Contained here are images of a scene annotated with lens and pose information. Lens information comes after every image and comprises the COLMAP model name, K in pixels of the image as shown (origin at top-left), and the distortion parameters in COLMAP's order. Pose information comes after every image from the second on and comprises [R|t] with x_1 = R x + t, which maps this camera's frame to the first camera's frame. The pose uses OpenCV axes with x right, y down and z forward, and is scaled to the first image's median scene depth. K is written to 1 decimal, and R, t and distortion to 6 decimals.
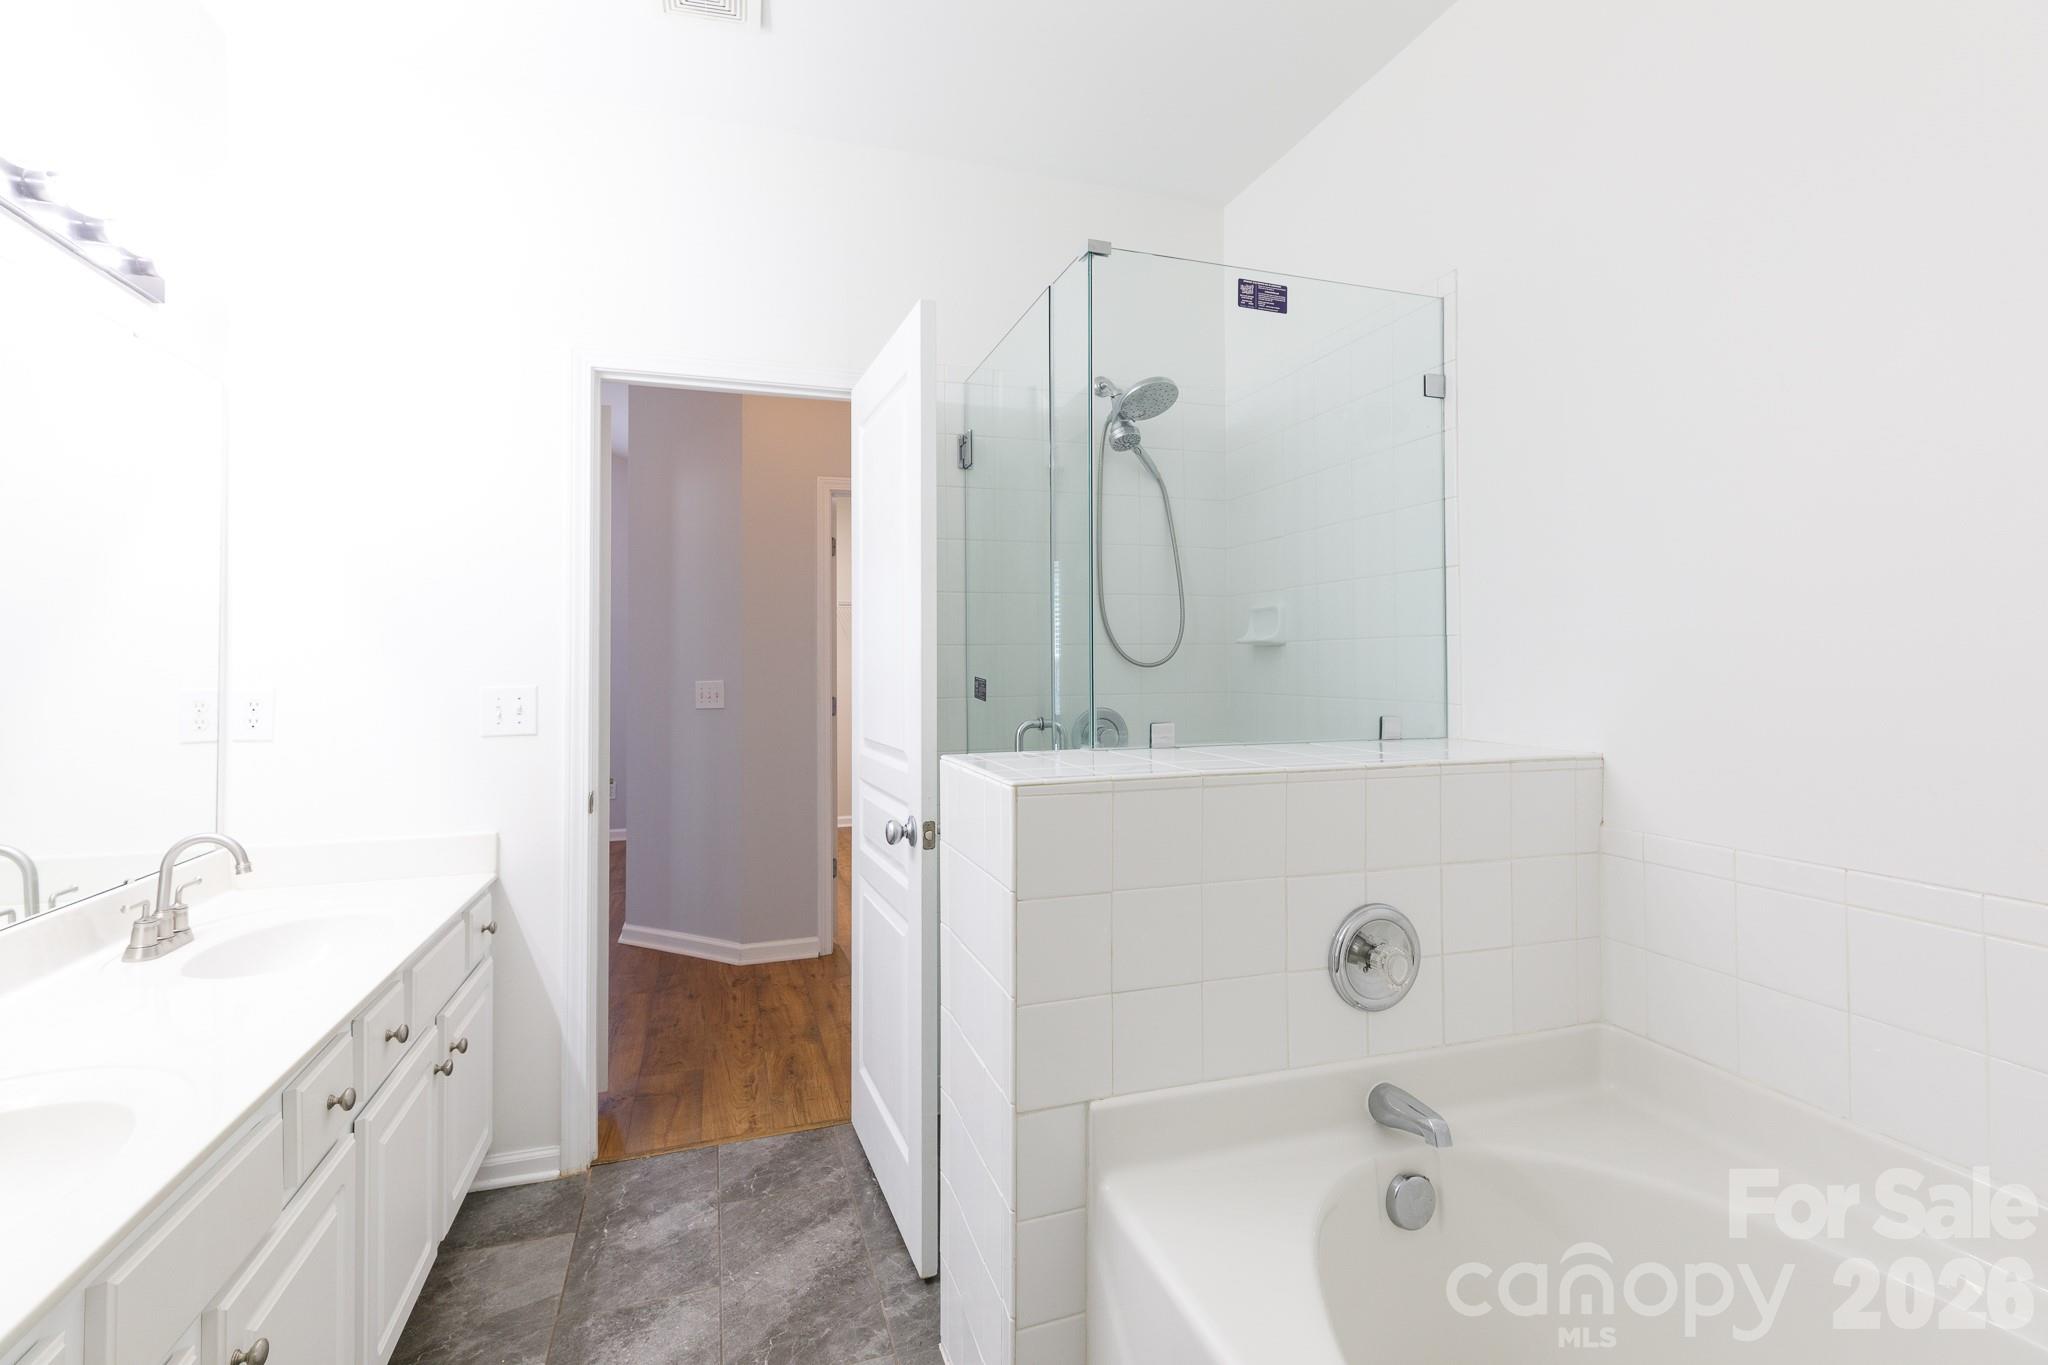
lens RADIAL K [[917.3, 0, 1023.2], [0, 917.3, 651.0], [0, 0, 1]] dist [0.010713, -0.000563]
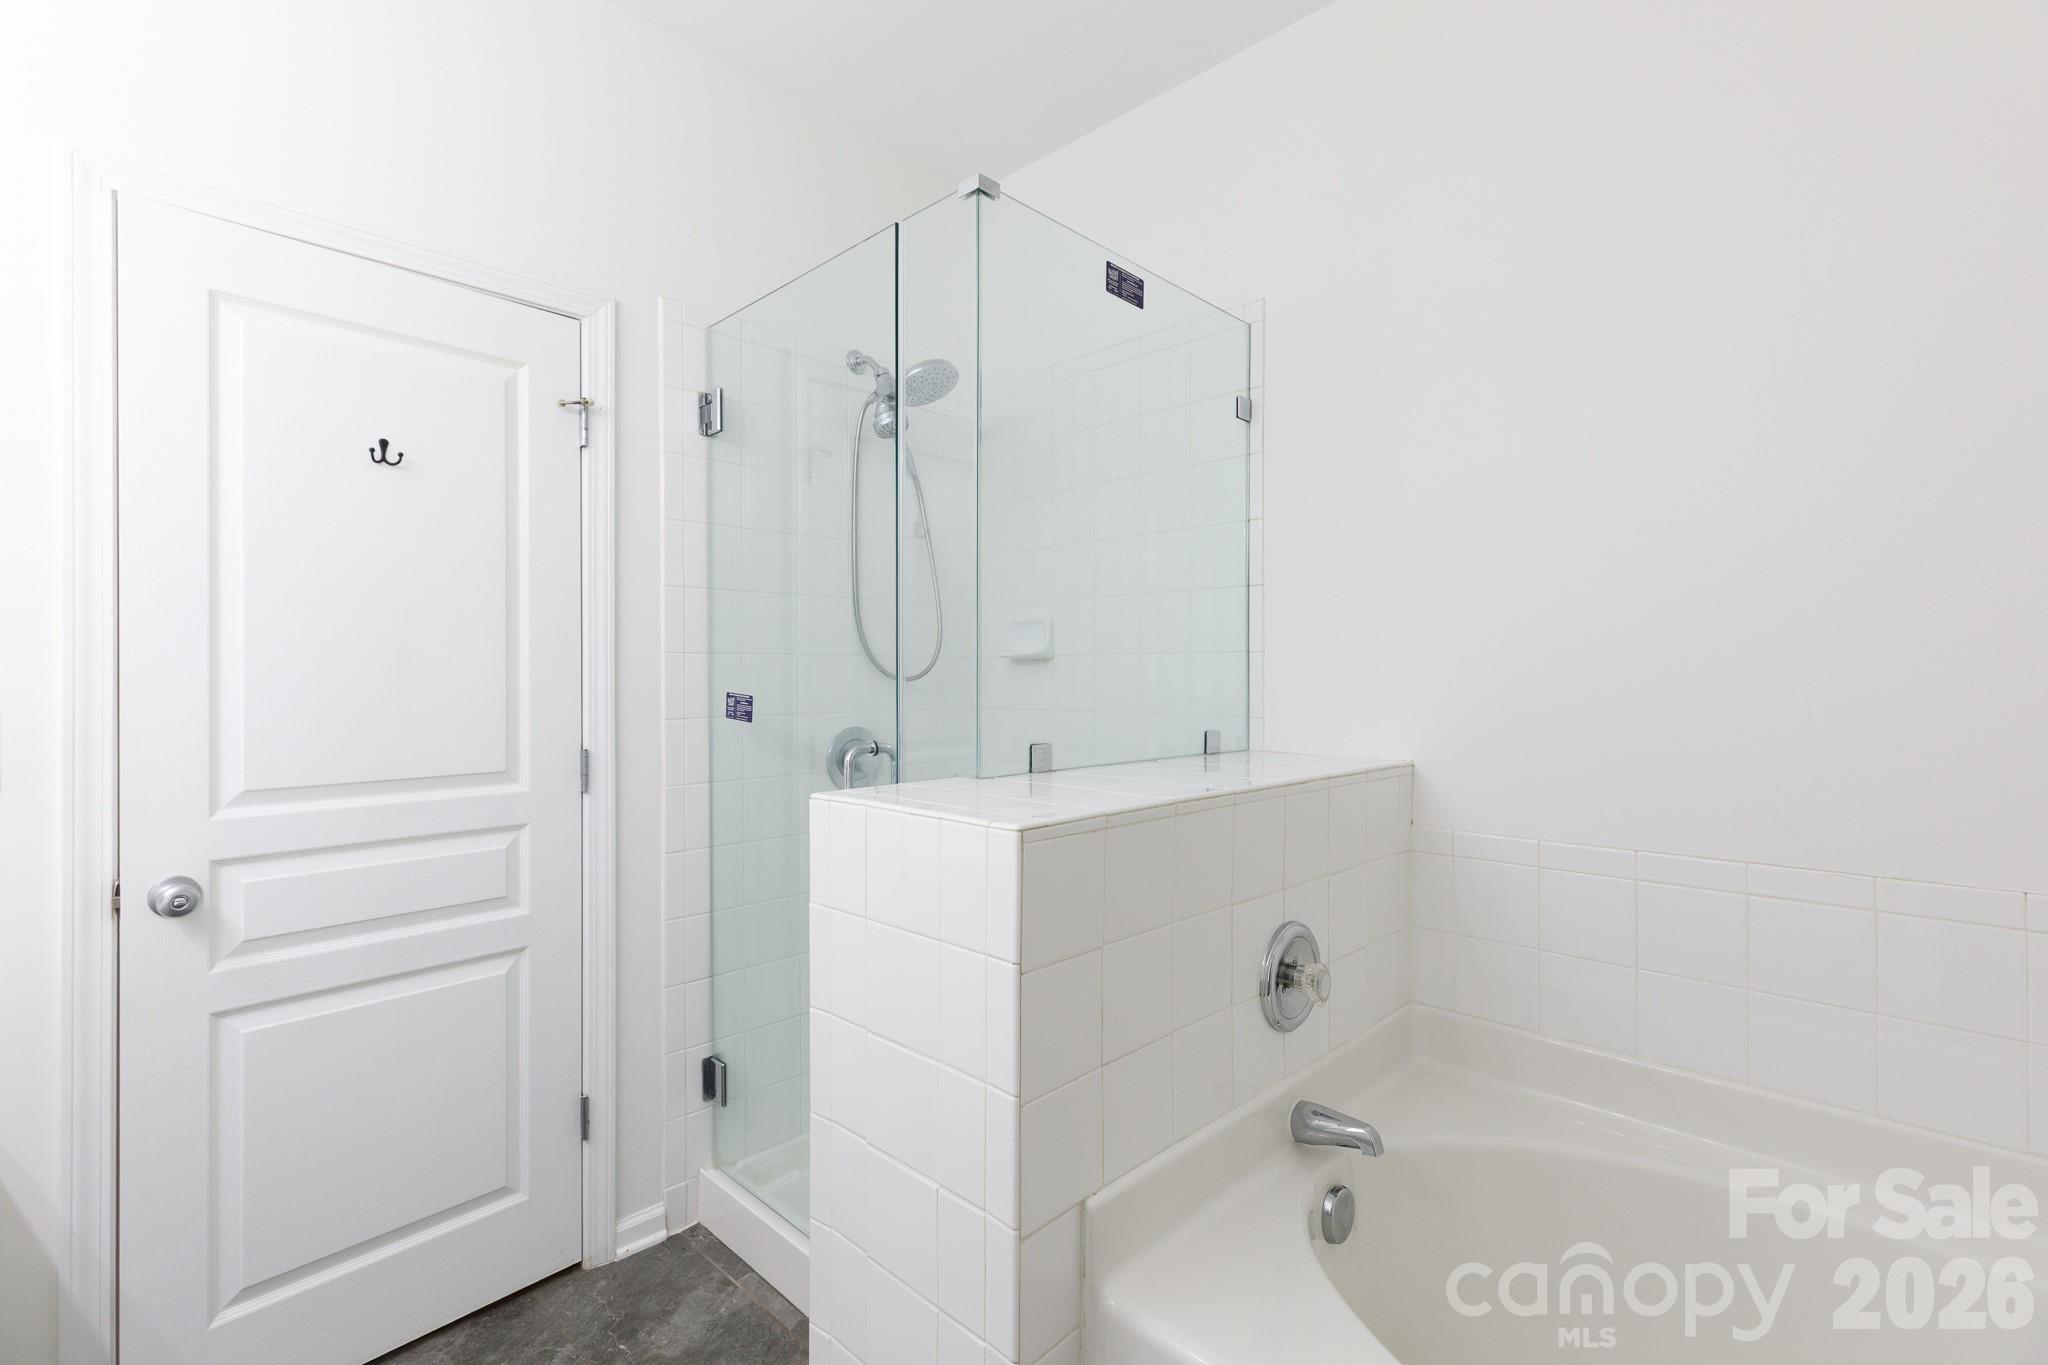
lens RADIAL K [[917.3, 0, 1027.2], [0, 917.3, 682.5], [0, 0, 1]] dist [0.010713, -0.000563]
pose [[0.891420, 0.002790, 0.453170, -0.210513], [-0.011242, 0.999809, 0.015958, 0.003679], [-0.453039, -0.019320, 0.891281, 0.169888]]
